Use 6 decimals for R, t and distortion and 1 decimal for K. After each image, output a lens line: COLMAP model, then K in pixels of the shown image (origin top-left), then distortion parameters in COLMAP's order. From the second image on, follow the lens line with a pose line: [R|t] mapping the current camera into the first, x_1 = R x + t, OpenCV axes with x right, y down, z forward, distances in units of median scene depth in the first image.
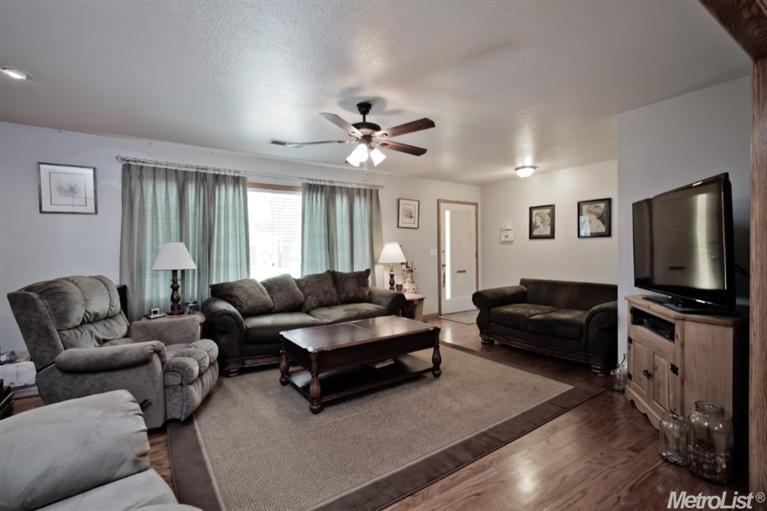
lens RADIAL K [[365.5, 0, 382.3], [0, 365.5, 253.1], [0, 0, 1]] dist [0.002578, -0.002122]
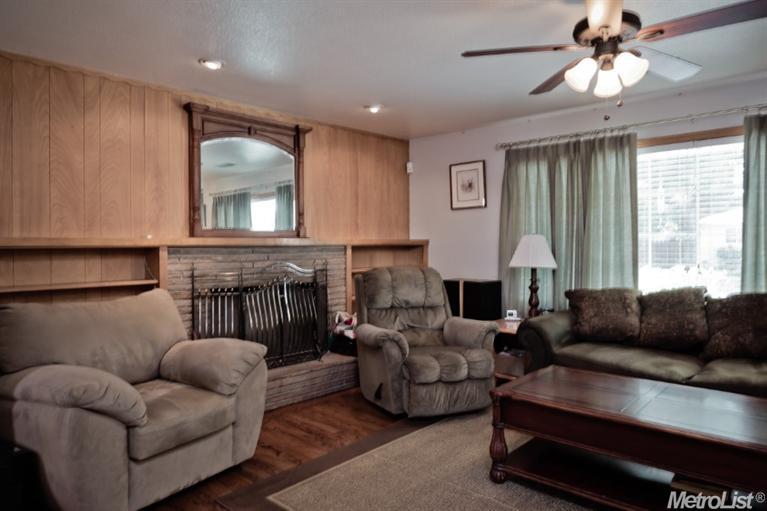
lens RADIAL K [[527.5, 0, 382.8], [0, 527.5, 249.9], [0, 0, 1]] dist [0.005137, 0.001408]
pose [[0.190724, 0.021566, -0.981407, 0.547517], [-0.007760, 0.999761, 0.020462, -0.016680], [0.981613, 0.003713, 0.190846, 0.432204]]
